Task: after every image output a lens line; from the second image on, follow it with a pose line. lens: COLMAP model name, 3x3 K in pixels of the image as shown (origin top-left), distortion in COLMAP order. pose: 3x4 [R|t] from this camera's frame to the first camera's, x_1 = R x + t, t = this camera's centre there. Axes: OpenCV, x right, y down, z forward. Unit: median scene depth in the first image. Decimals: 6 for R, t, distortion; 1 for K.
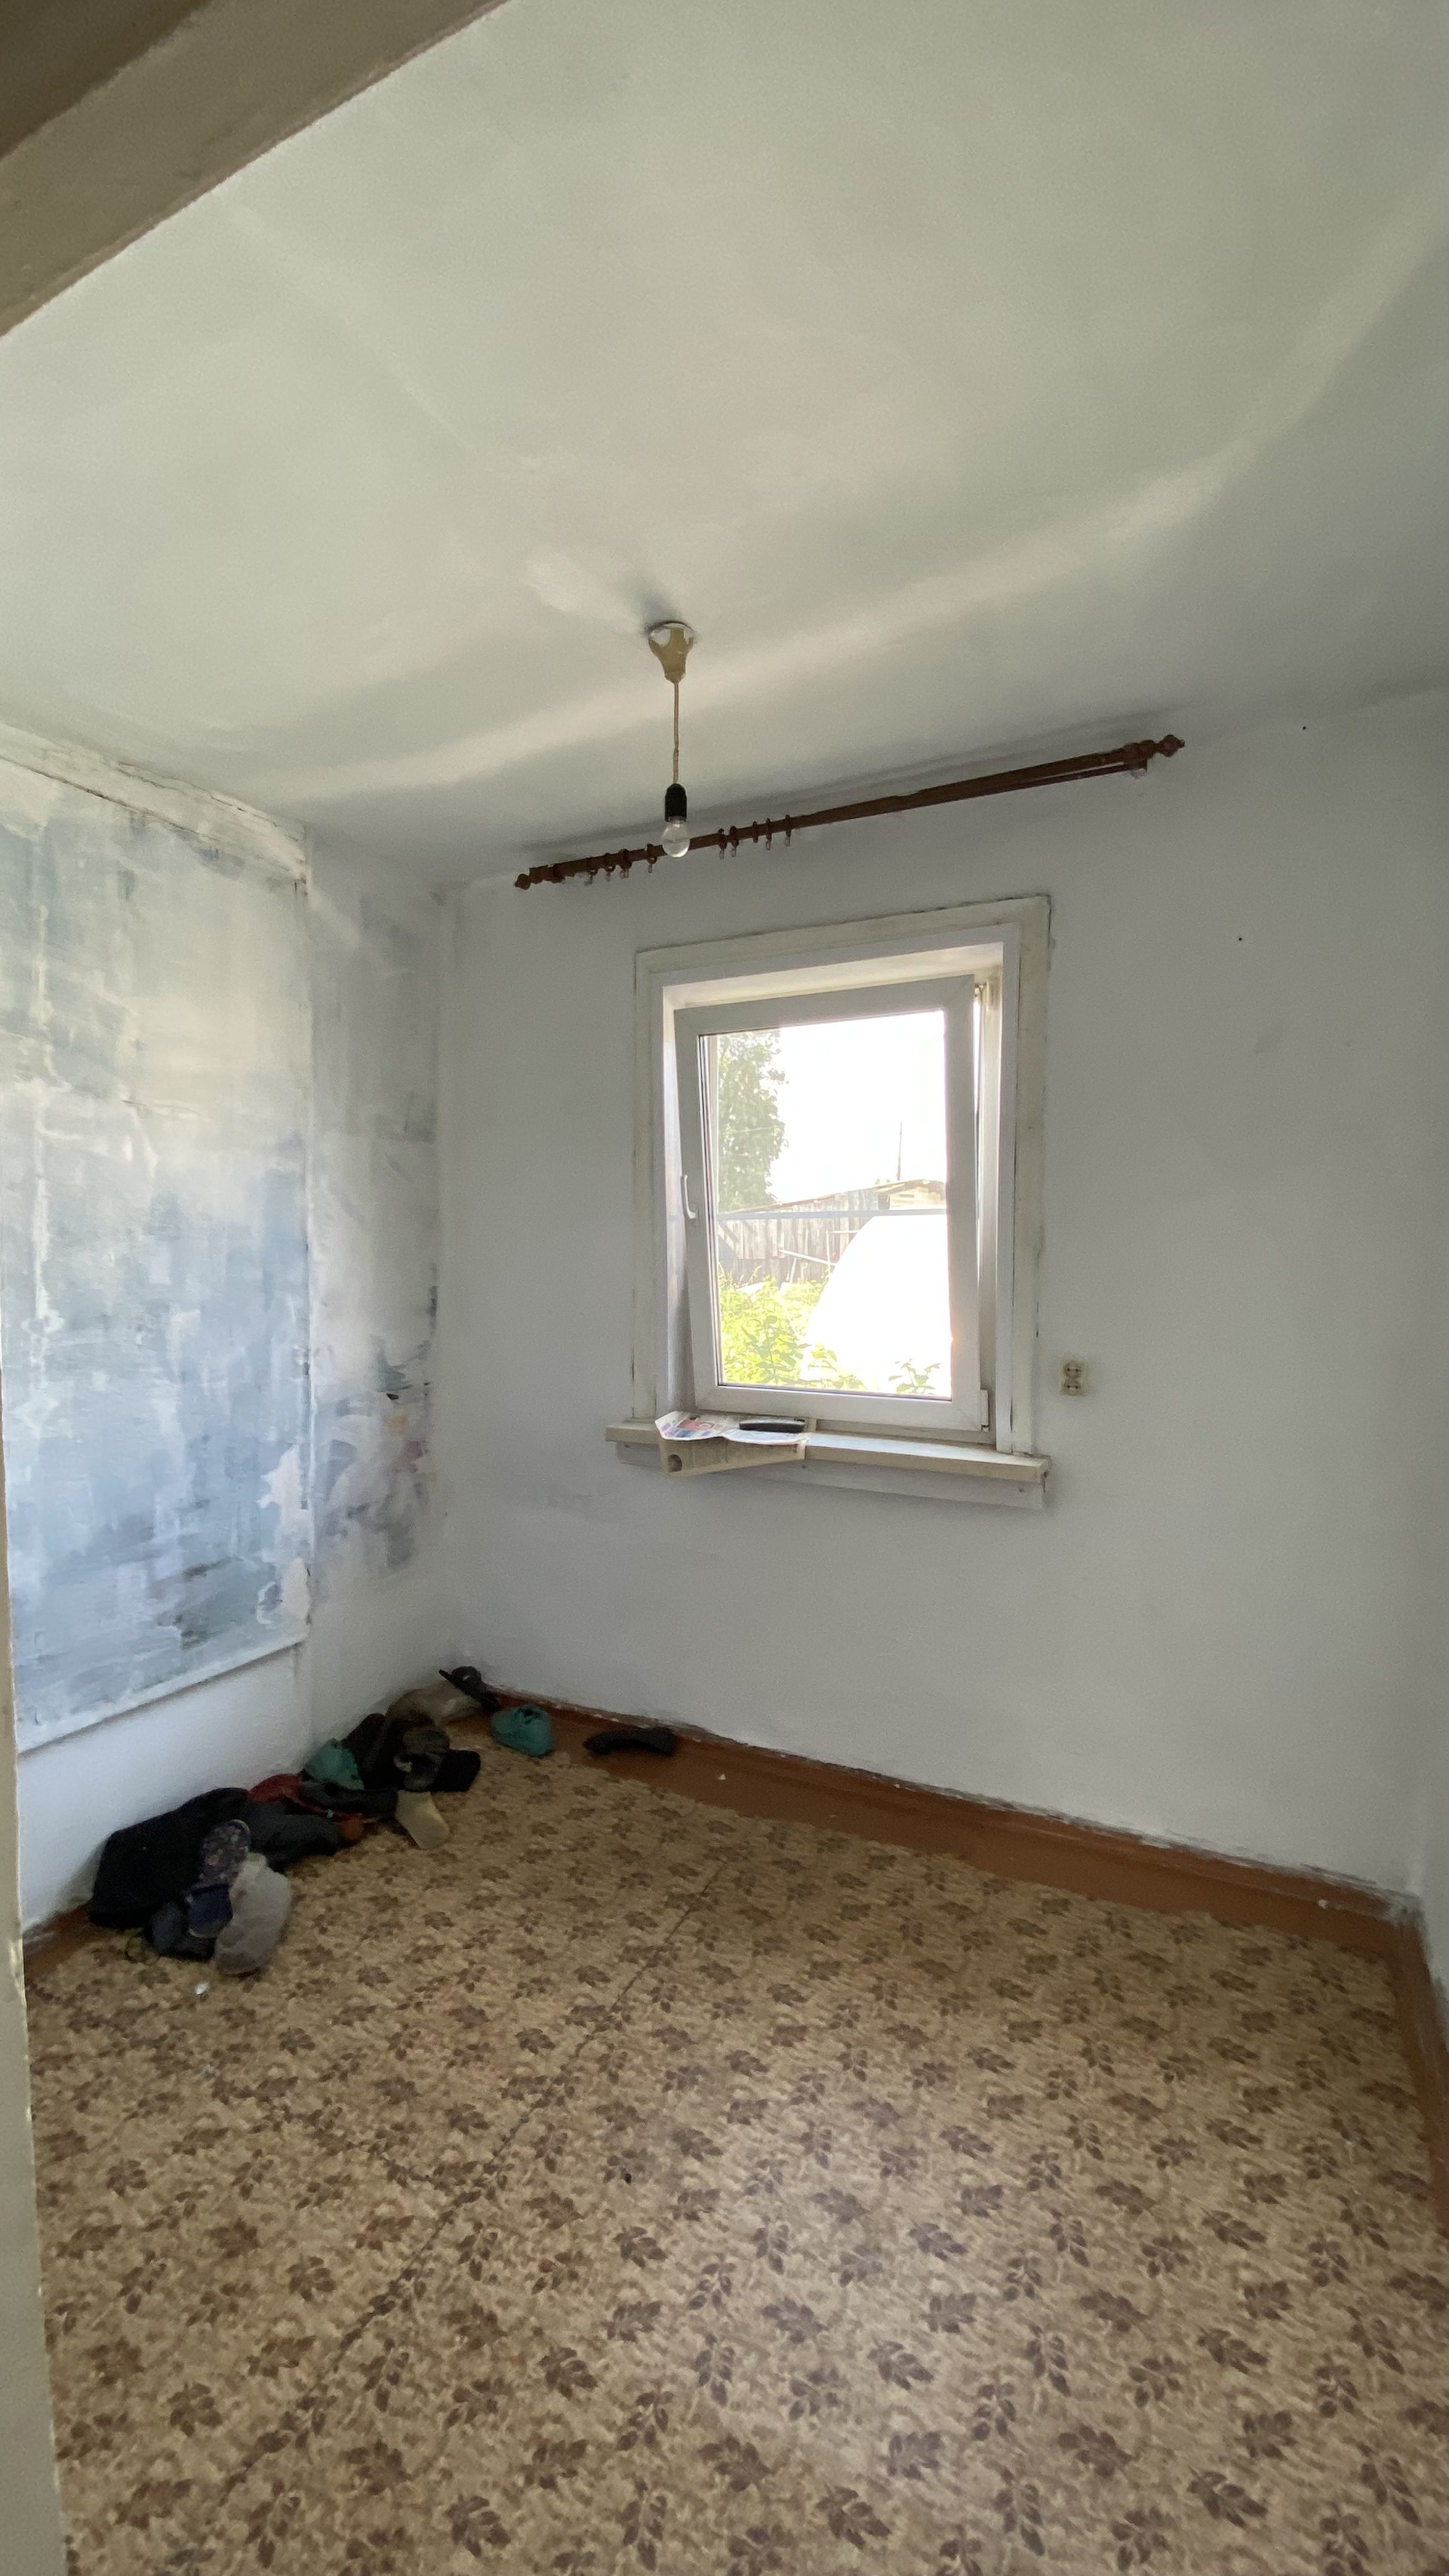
lens RADIAL K [[1045.6, 0, 719.9], [0, 1045.6, 1286.9], [0, 0, 1]] dist [0.044376, -0.039047]
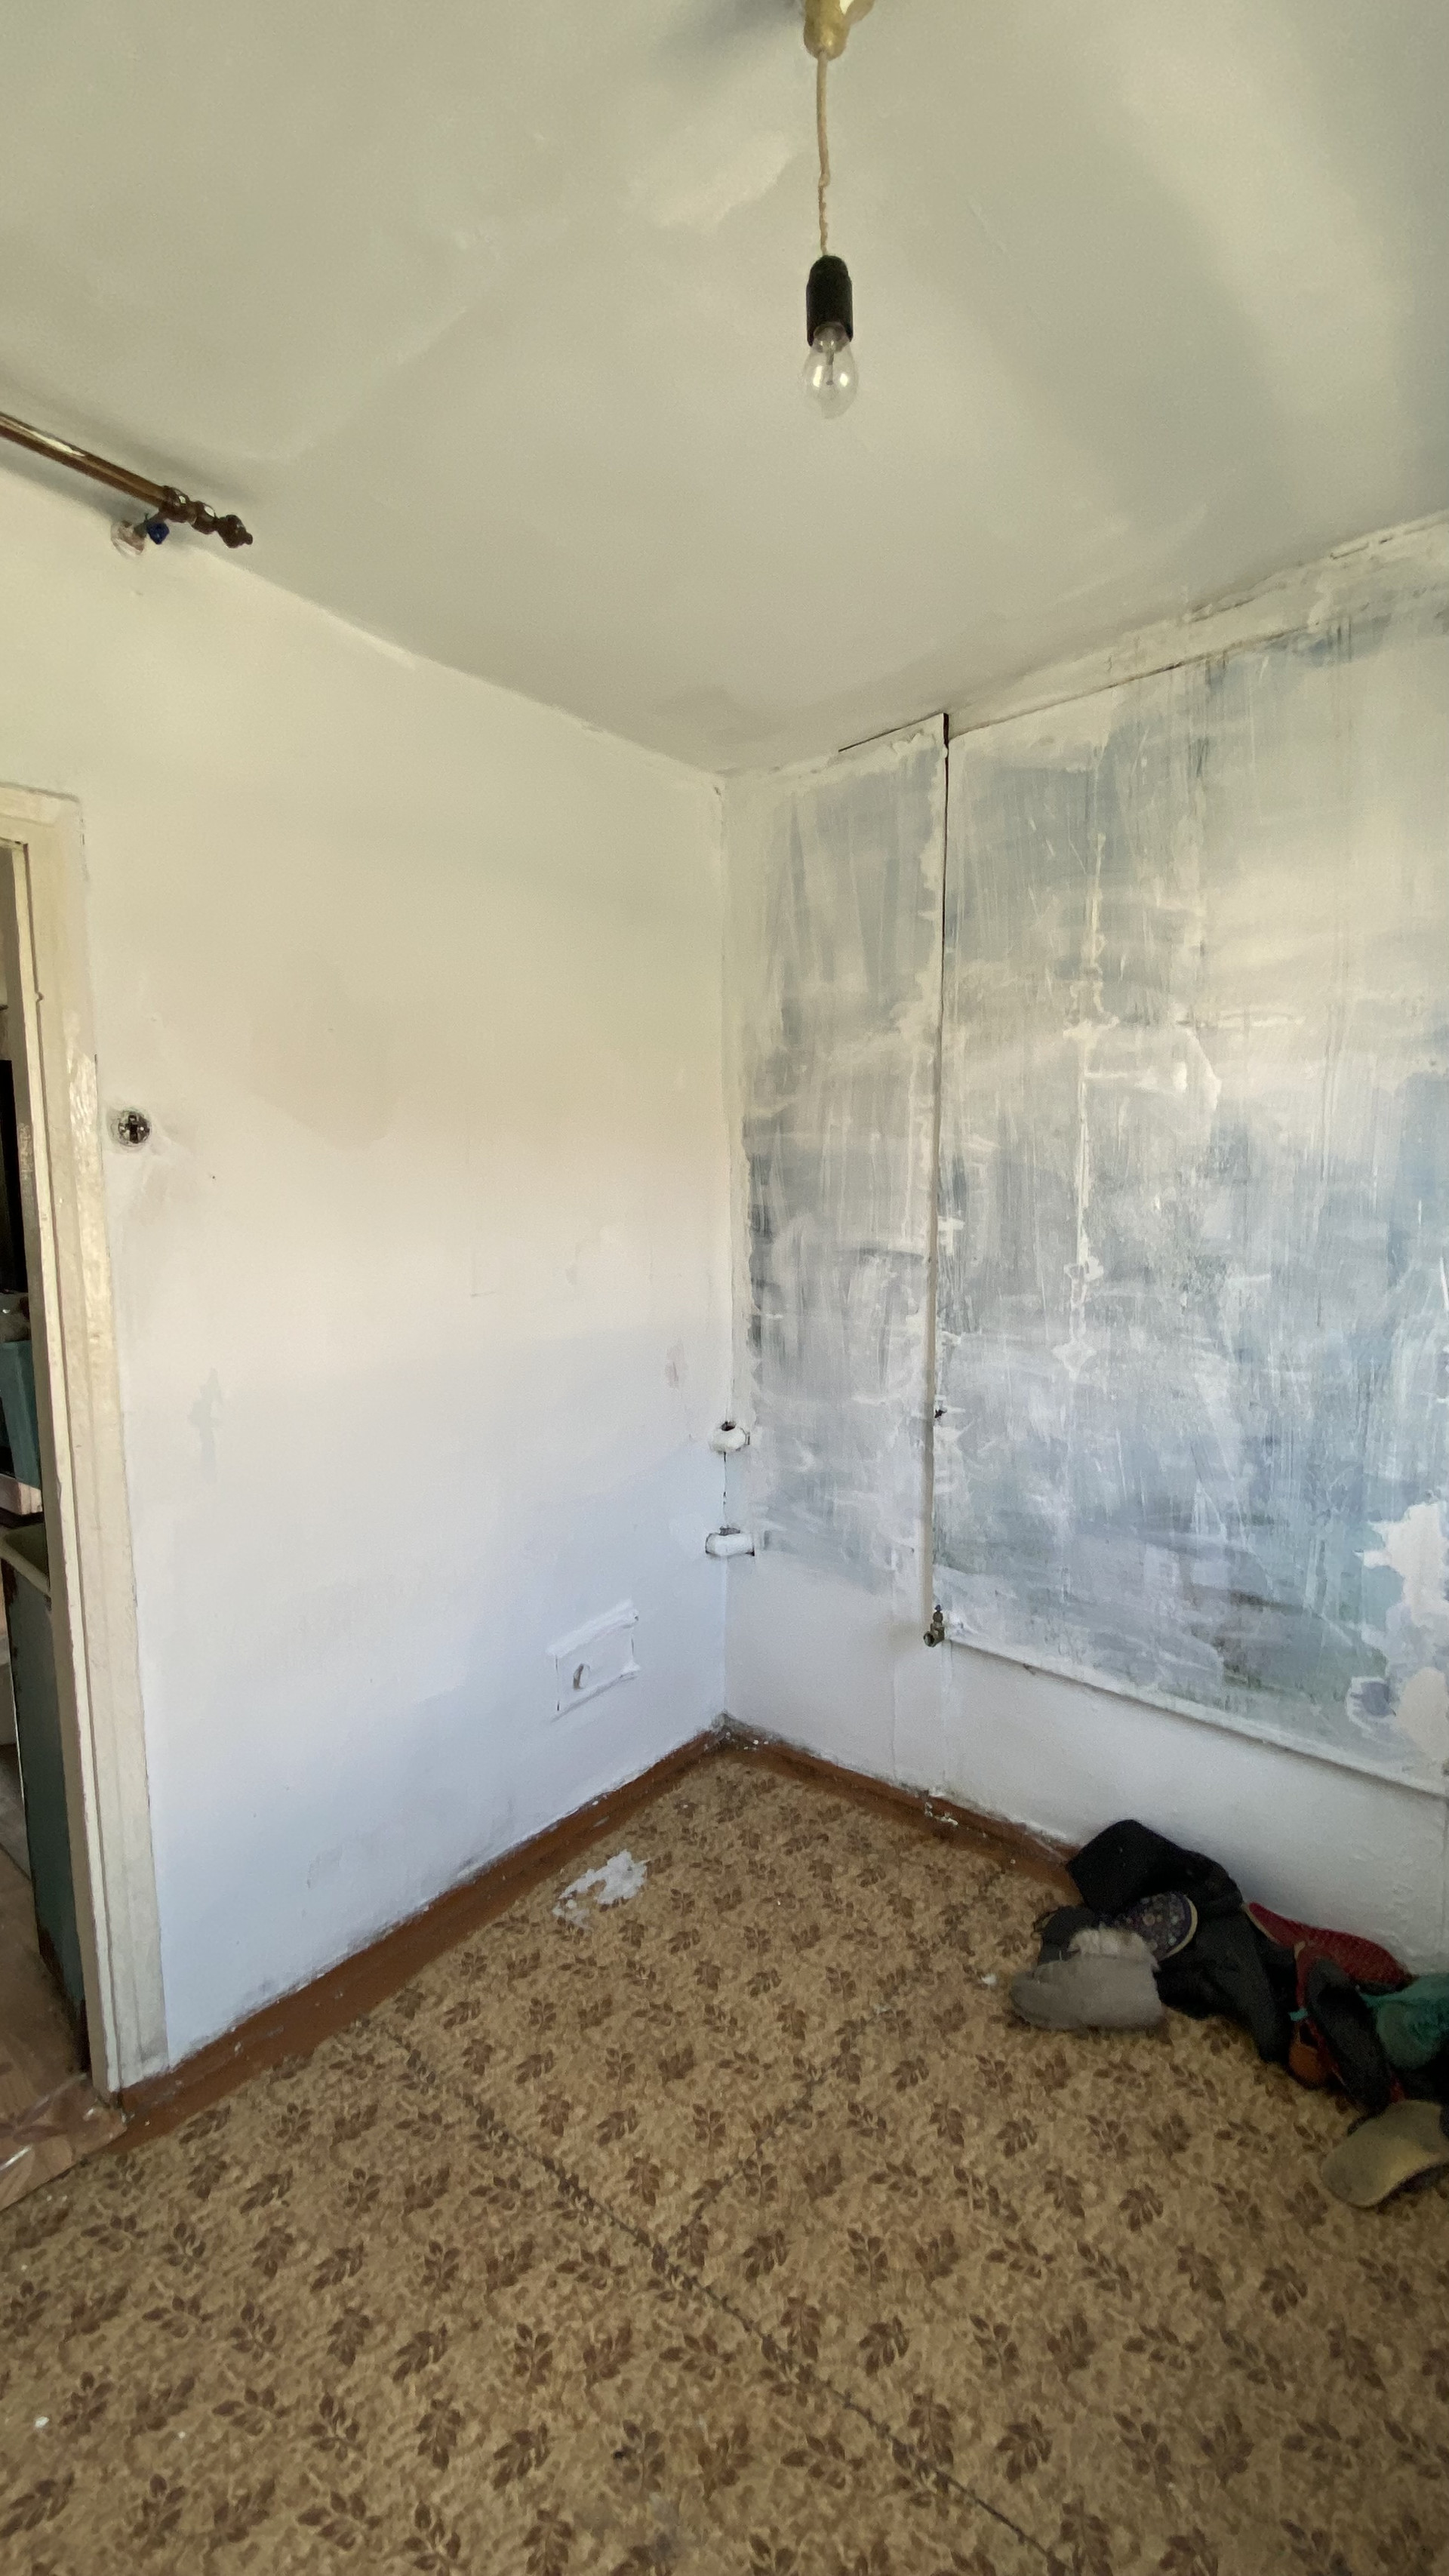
lens RADIAL K [[992.8, 0, 635.6], [0, 992.8, 1274.6], [0, 0, 1]] dist [0.018229, -0.016563]
pose [[-0.240452, 0.097243, -0.965778, 0.370291], [-0.022360, 0.994150, 0.105666, -0.051119], [0.970403, 0.047002, -0.236871, 0.829324]]
